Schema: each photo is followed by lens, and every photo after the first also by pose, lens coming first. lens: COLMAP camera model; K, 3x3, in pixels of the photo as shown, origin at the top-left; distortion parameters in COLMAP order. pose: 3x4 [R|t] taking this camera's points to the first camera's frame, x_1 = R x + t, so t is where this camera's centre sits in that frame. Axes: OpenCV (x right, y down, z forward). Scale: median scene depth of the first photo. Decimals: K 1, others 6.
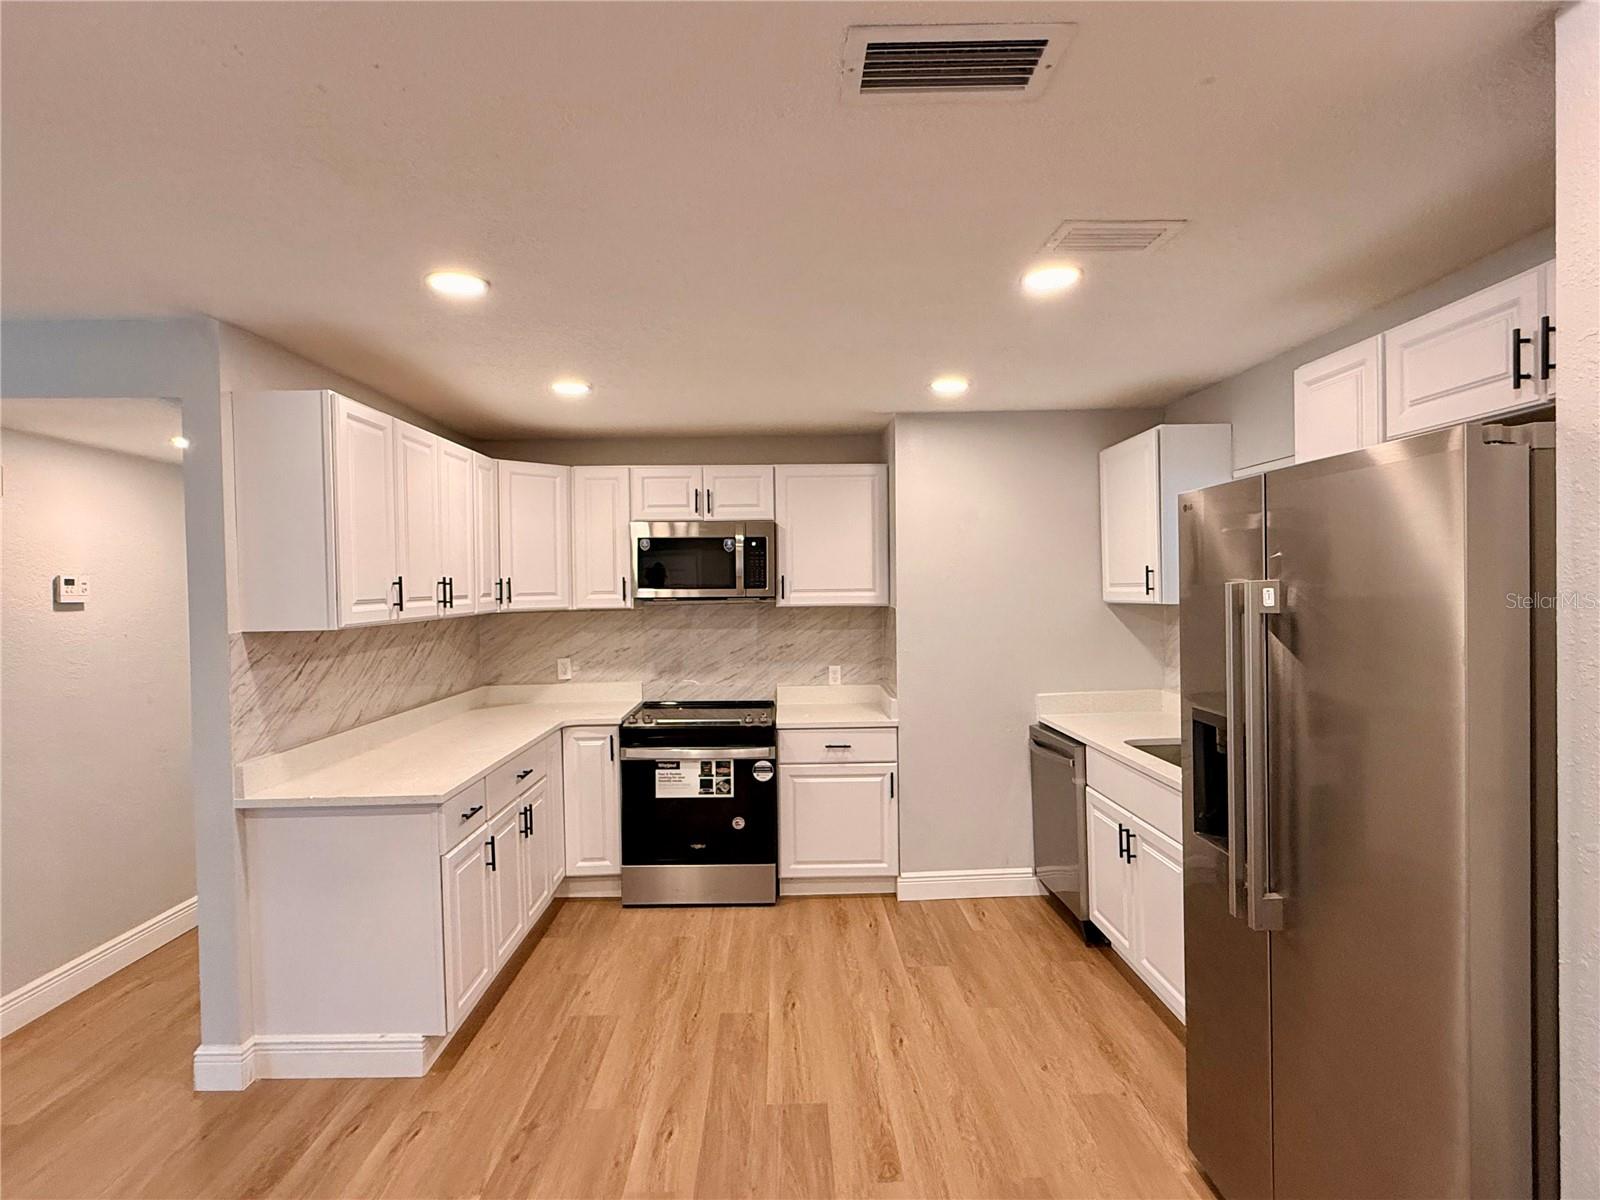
lens RADIAL K [[811.0, 0, 802.9], [0, 811.0, 602.7], [0, 0, 1]] dist [0.000471, 0.000182]
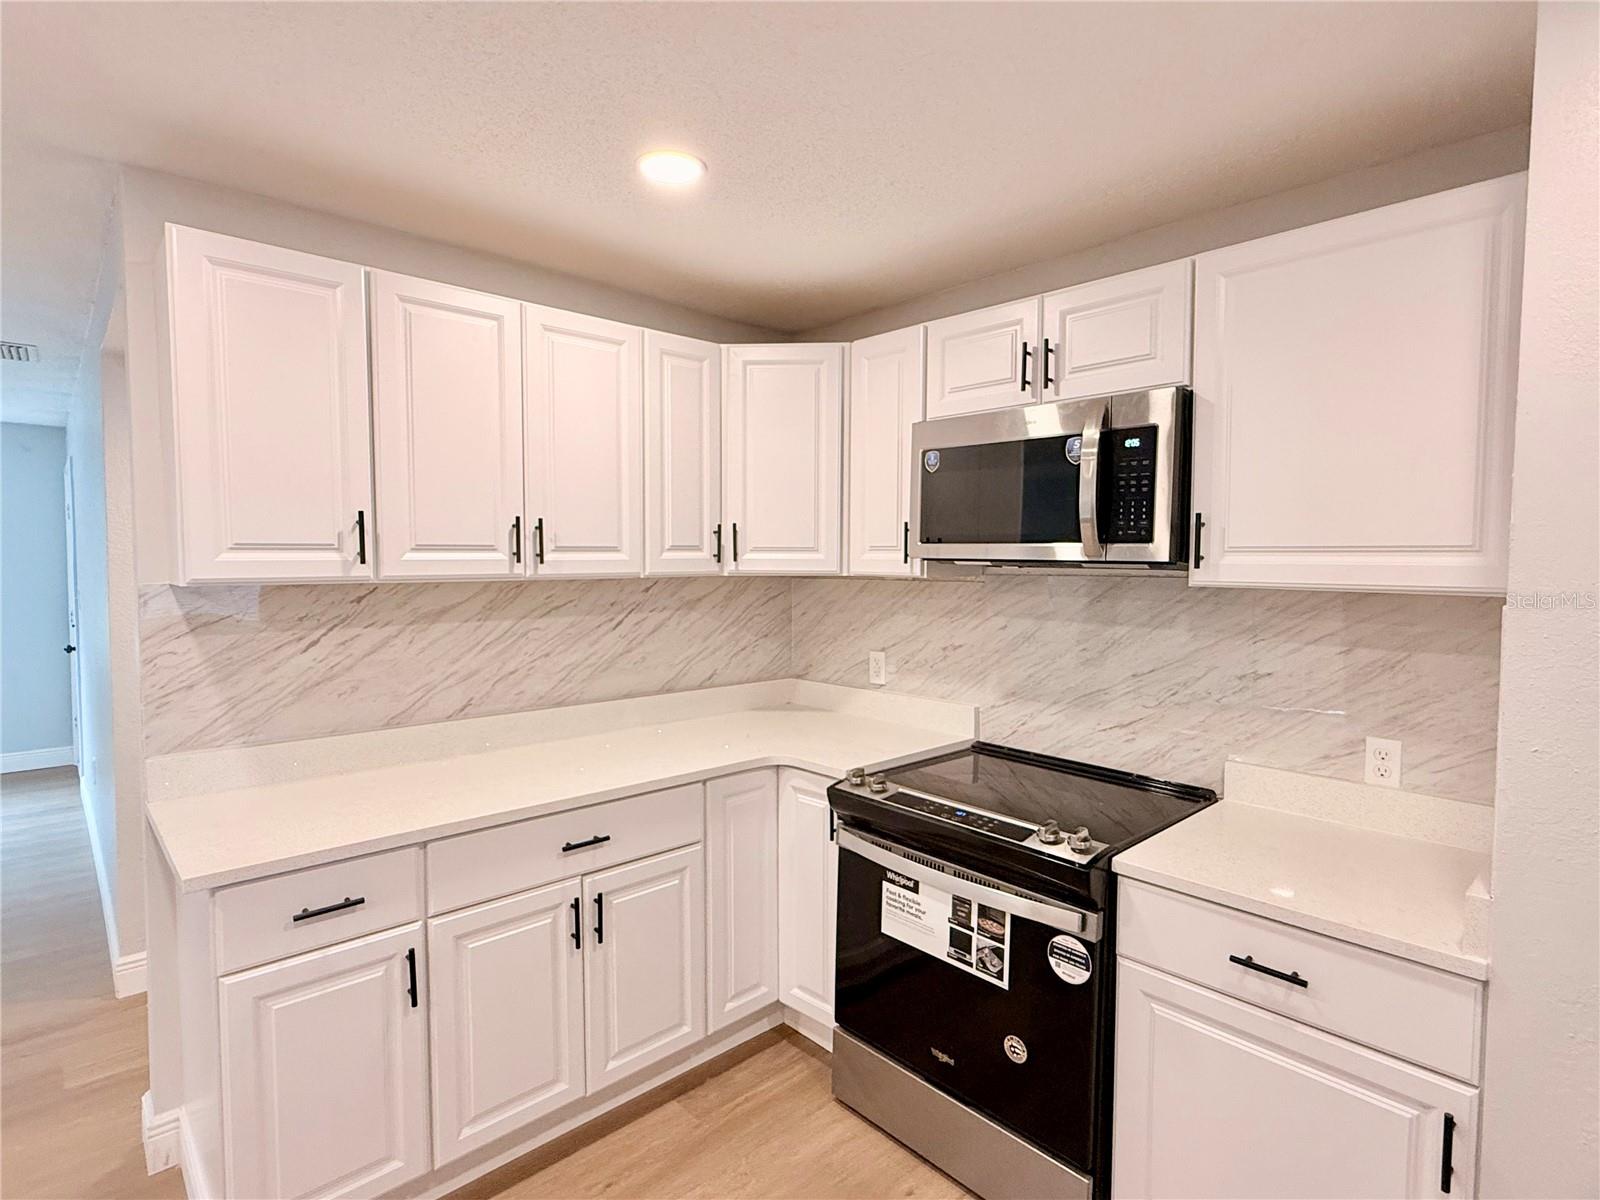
lens RADIAL K [[822.1, 0, 794.8], [0, 822.1, 600.0], [0, 0, 1]] dist [-0.002696, 0.000991]
pose [[0.663300, 0.057684, -0.746127, 0.171291], [-0.031167, 0.998289, 0.049471, -0.003158], [0.747705, -0.009560, 0.663963, 0.596199]]
